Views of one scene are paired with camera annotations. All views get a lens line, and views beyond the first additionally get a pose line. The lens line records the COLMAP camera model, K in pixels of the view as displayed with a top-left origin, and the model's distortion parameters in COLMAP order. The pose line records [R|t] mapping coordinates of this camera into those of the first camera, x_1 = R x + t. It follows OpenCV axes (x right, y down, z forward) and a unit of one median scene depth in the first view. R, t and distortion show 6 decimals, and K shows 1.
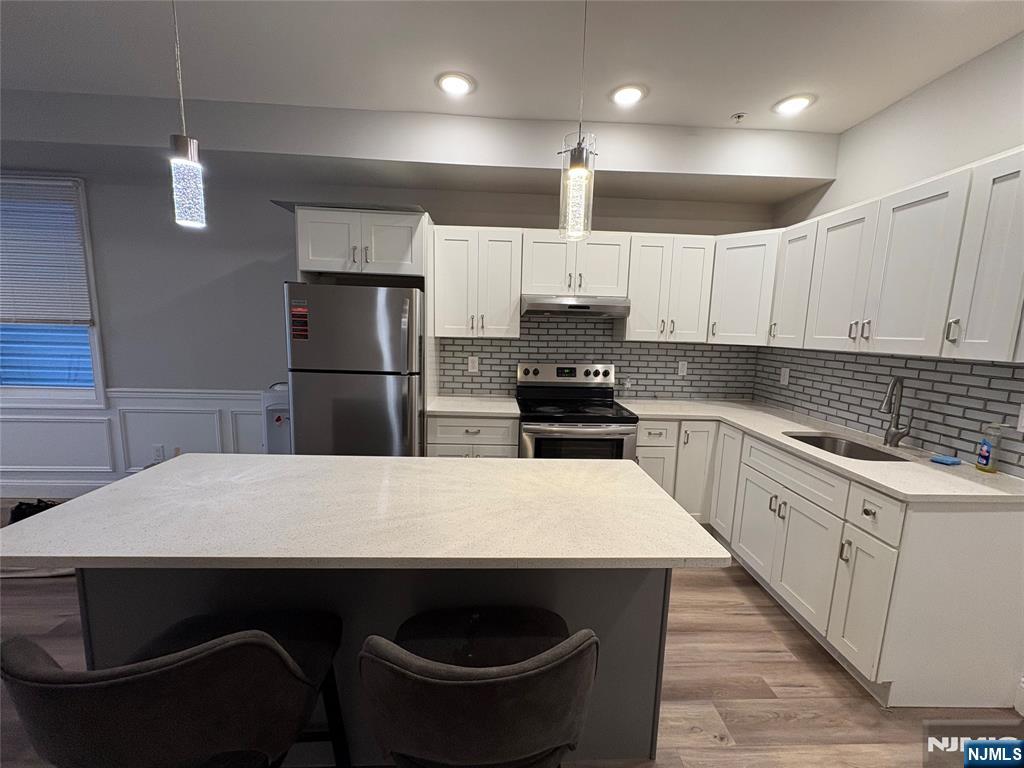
lens RADIAL K [[408.2, 0, 512.3], [0, 408.2, 384.1], [0, 0, 1]] dist [0.000939, -0.000322]
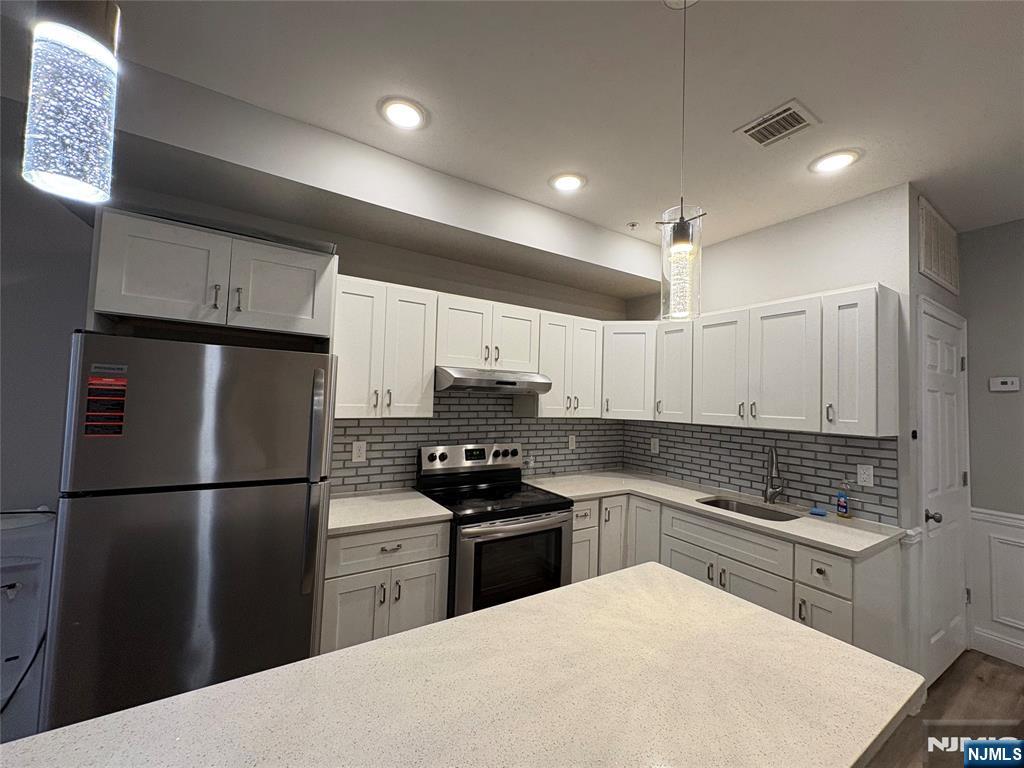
lens RADIAL K [[408.2, 0, 512.2], [0, 408.2, 383.1], [0, 0, 1]] dist [0.000939, -0.000322]
pose [[0.865038, 0.019621, 0.501323, -0.329265], [0.060357, 0.987908, -0.142811, -0.068828], [-0.498063, 0.153795, 0.853394, 0.260241]]
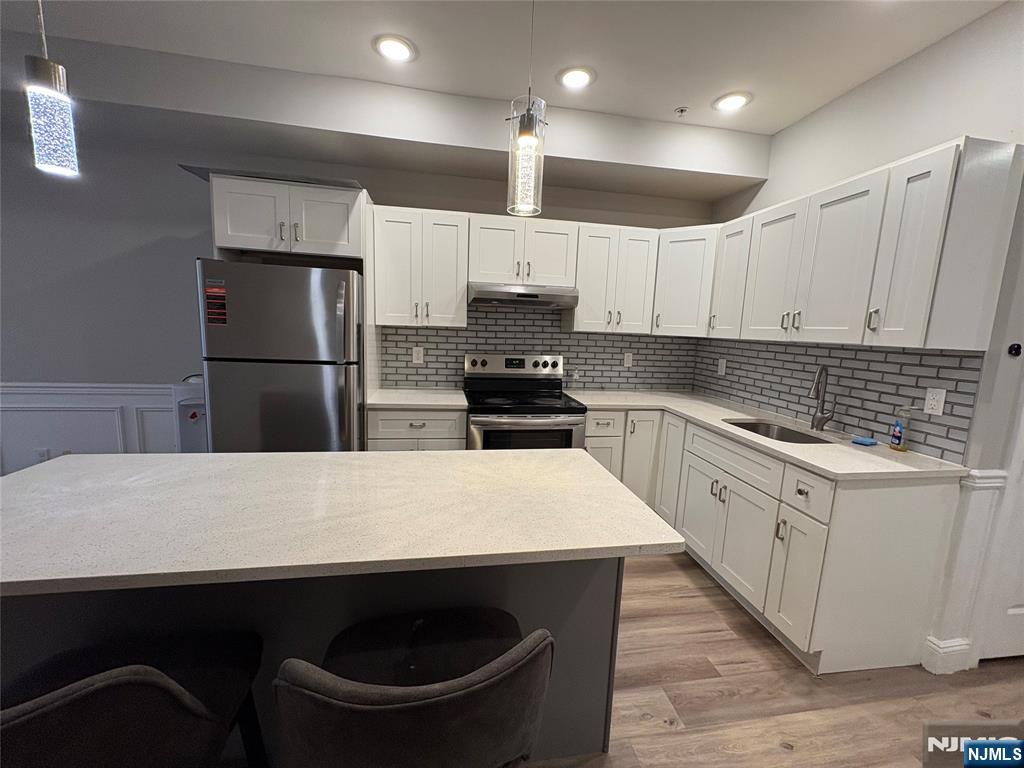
lens RADIAL K [[408.2, 0, 512.7], [0, 408.2, 384.5], [0, 0, 1]] dist [0.000939, -0.000322]
pose [[0.991803, -0.006565, 0.127607, 0.002352], [0.005374, 0.999939, 0.009679, 0.016510], [-0.127662, -0.008914, 0.991778, 0.040037]]
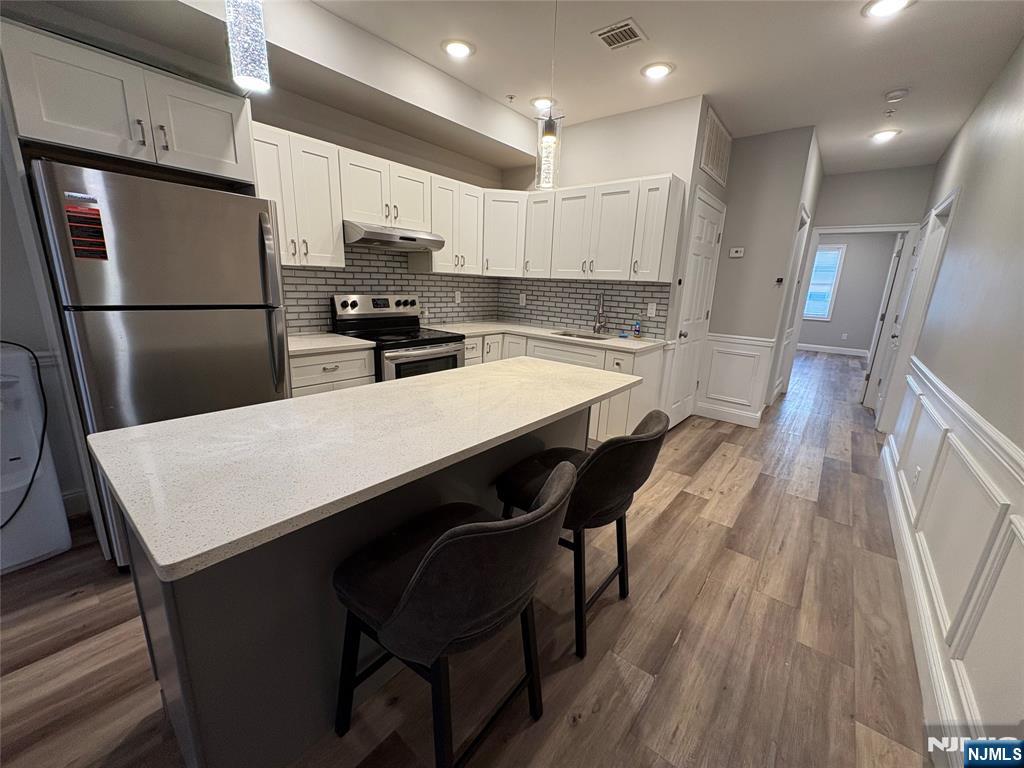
lens RADIAL K [[408.2, 0, 512.9], [0, 408.2, 384.2], [0, 0, 1]] dist [0.000939, -0.000322]
pose [[0.661358, -0.183507, 0.727276, -0.596414], [0.081038, 0.981416, 0.173939, 0.026471], [-0.745680, -0.056100, 0.663939, 0.070205]]
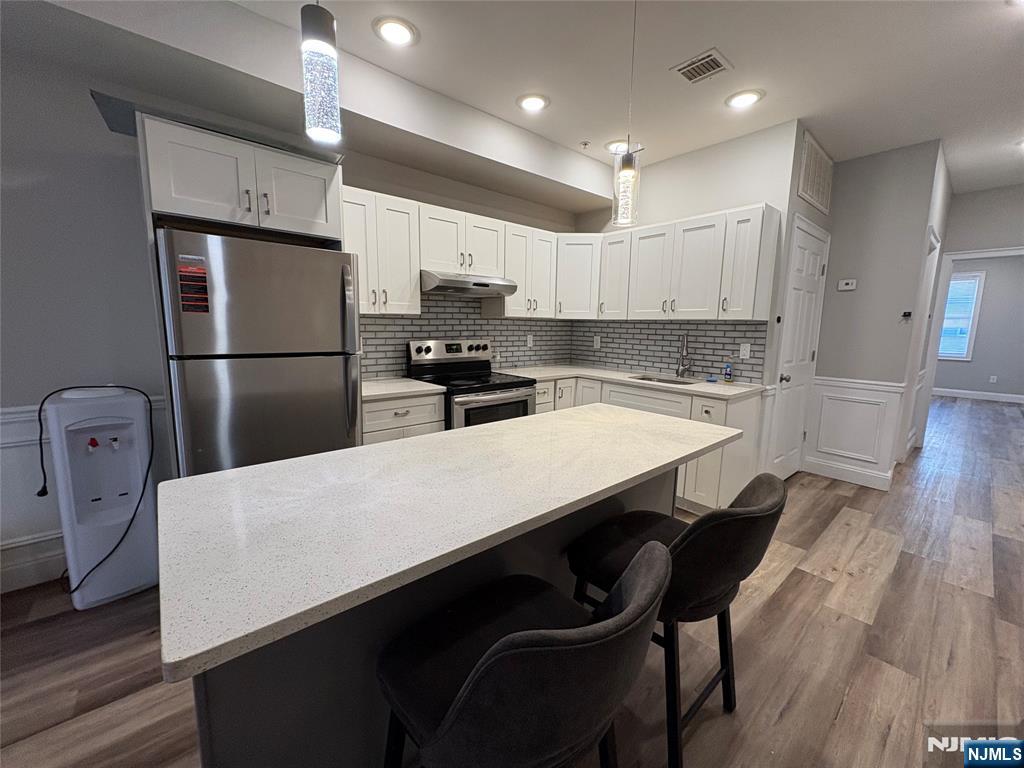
lens RADIAL K [[408.2, 0, 511.7], [0, 408.2, 383.8], [0, 0, 1]] dist [0.000939, -0.000322]
pose [[0.783655, -0.106007, 0.612085, -0.547019], [0.091250, 0.994287, 0.055373, 0.023252], [-0.614458, 0.012460, 0.788851, 0.117092]]
